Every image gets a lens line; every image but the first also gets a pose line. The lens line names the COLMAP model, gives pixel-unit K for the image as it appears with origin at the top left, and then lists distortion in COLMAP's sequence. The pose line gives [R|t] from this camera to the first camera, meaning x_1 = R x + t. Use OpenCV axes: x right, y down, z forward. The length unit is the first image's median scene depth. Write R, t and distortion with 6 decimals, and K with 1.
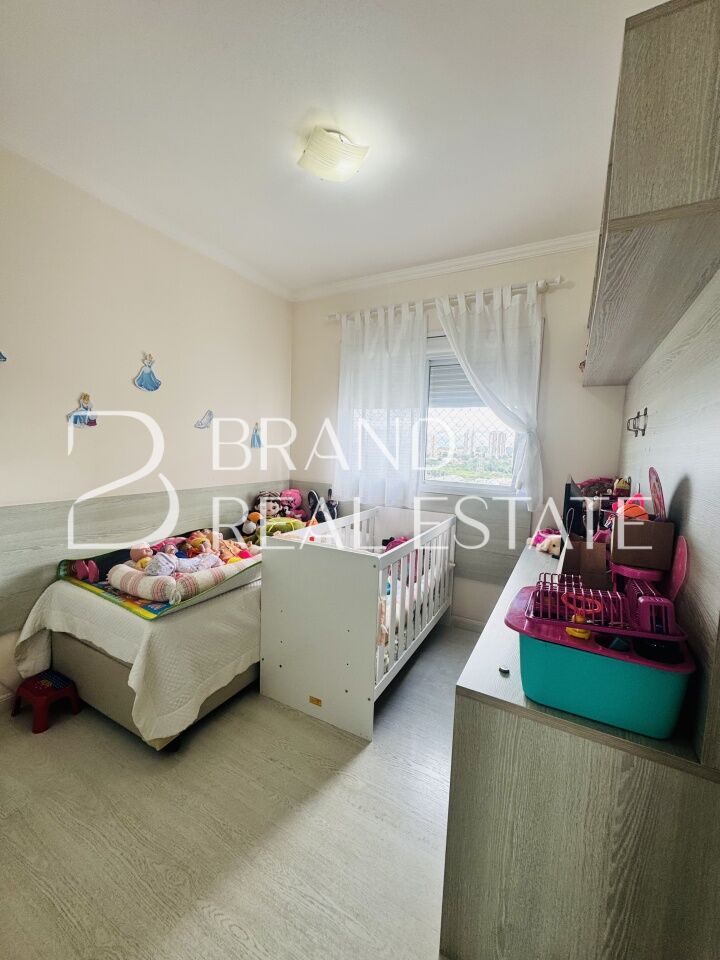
lens RADIAL K [[386.6, 0, 360.0], [0, 386.6, 480.0], [0, 0, 1]] dist [-0.001388, 0.000728]
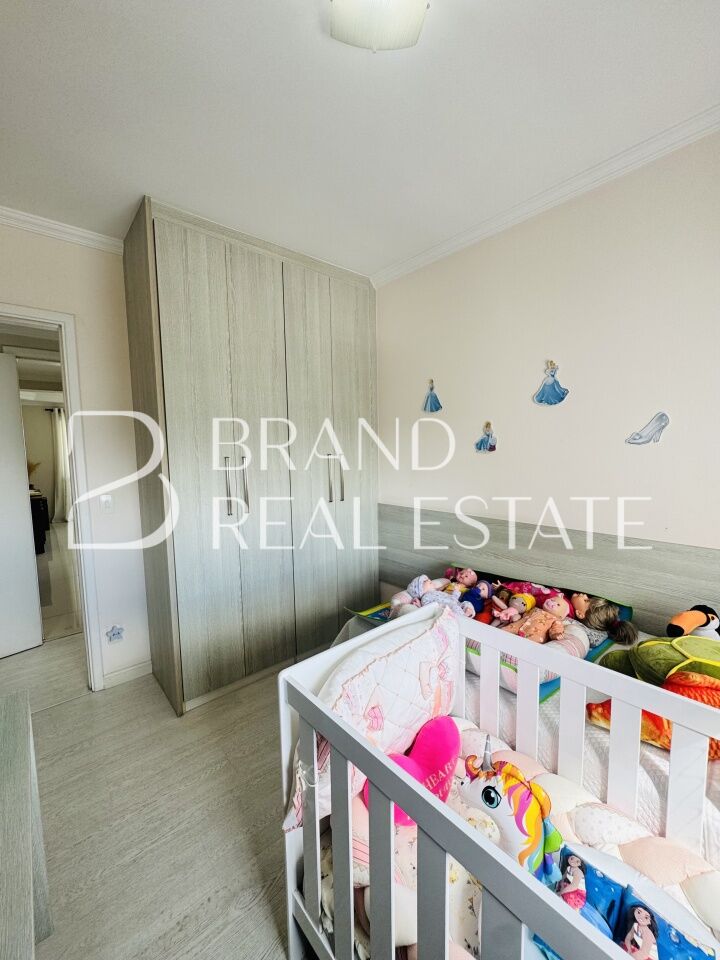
lens RADIAL K [[386.6, 0, 360.0], [0, 386.6, 480.0], [0, 0, 1]] dist [-0.001388, 0.000728]
pose [[-0.344993, 0.050537, -0.937244, 0.735924], [-0.077733, 0.993581, 0.082187, -0.201489], [0.935381, 0.101209, -0.338850, 1.733692]]
